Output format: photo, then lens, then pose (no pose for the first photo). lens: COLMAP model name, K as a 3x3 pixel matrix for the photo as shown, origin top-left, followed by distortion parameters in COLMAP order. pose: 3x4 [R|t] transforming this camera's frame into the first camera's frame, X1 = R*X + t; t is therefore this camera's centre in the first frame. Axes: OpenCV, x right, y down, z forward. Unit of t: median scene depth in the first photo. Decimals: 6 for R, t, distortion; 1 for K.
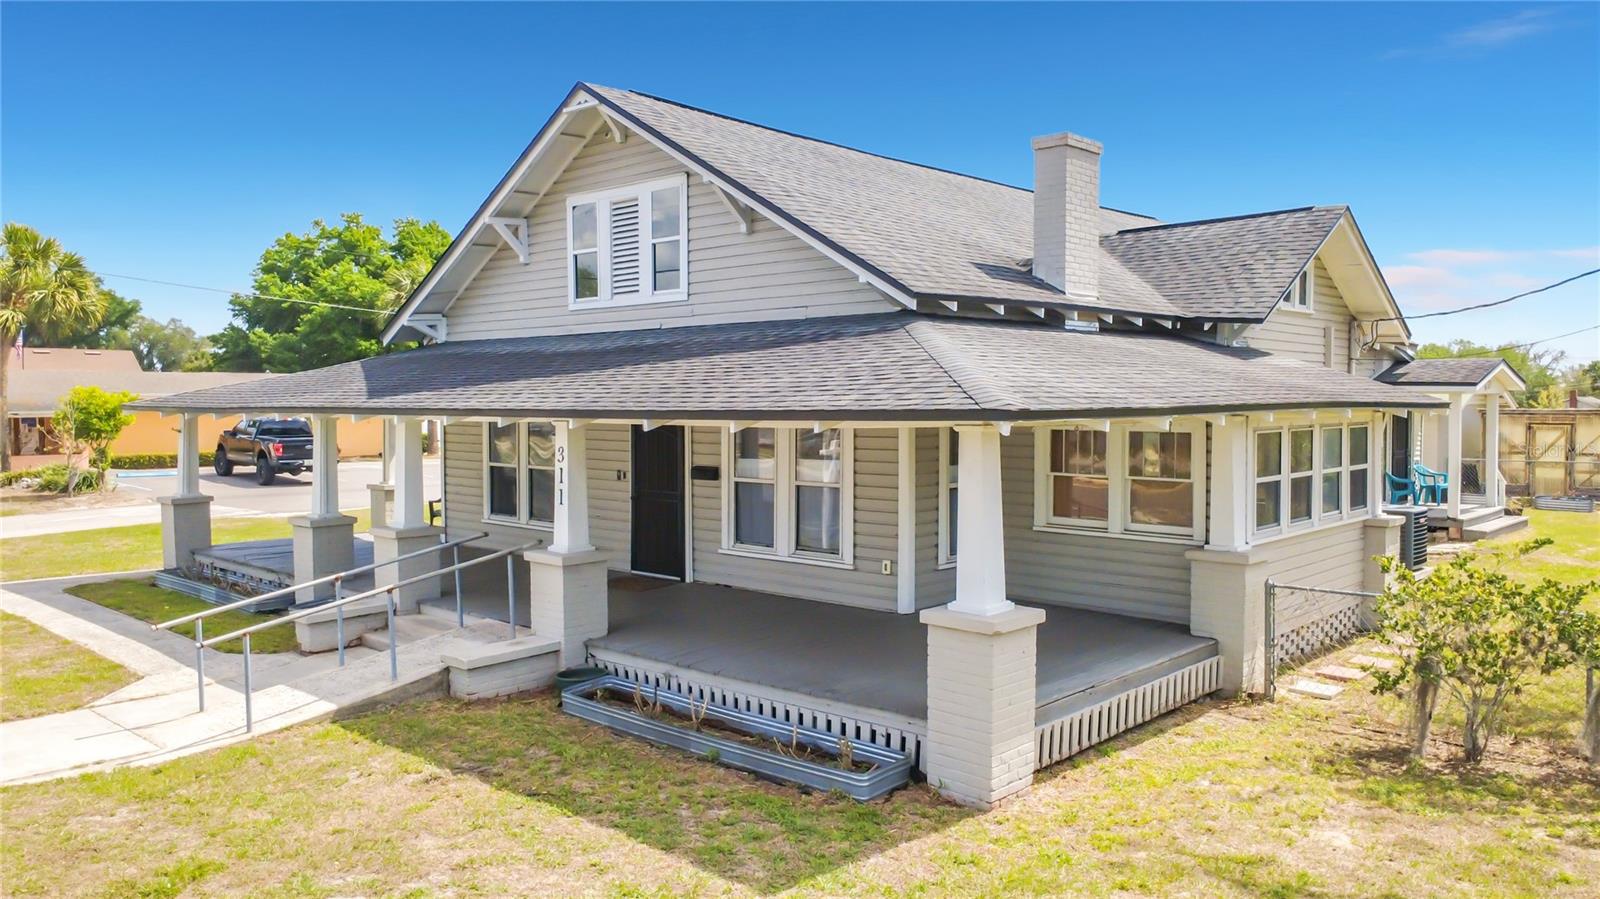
lens RADIAL K [[1191.8, 0, 803.6], [0, 1191.8, 451.4], [0, 0, 1]] dist [-0.000888, 0.003476]
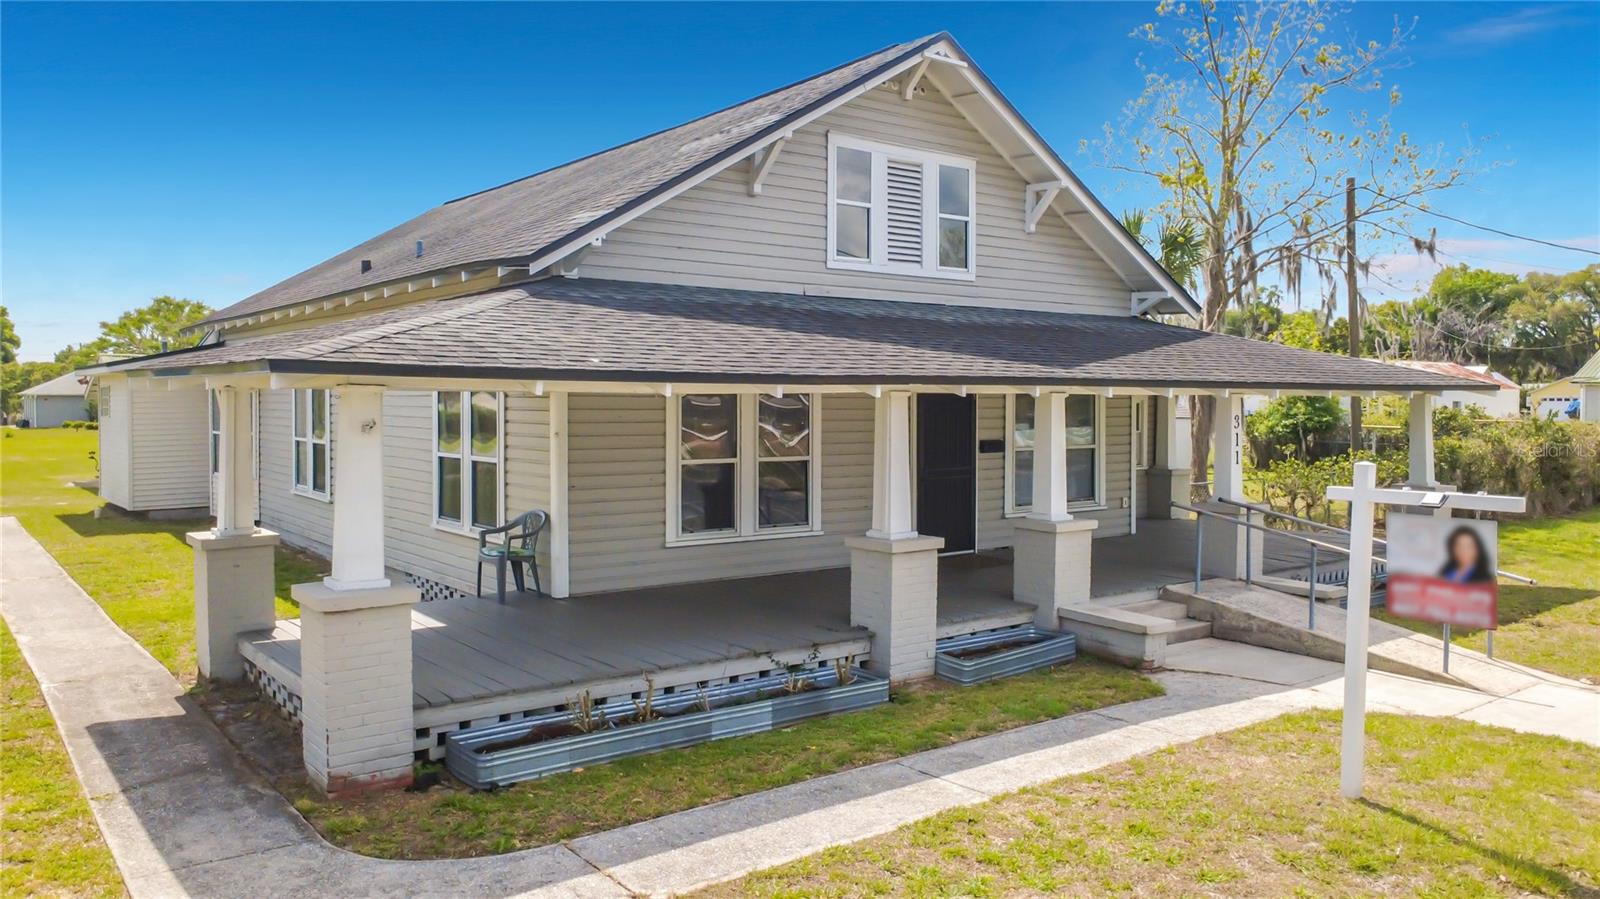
lens RADIAL K [[1191.8, 0, 802.9], [0, 1191.8, 446.2], [0, 0, 1]] dist [-0.000888, 0.003476]
pose [[0.200143, -0.061525, 0.977833, -1.113127], [0.010742, 0.998104, 0.060602, -0.046460], [-0.979708, -0.001625, 0.200425, 0.906874]]
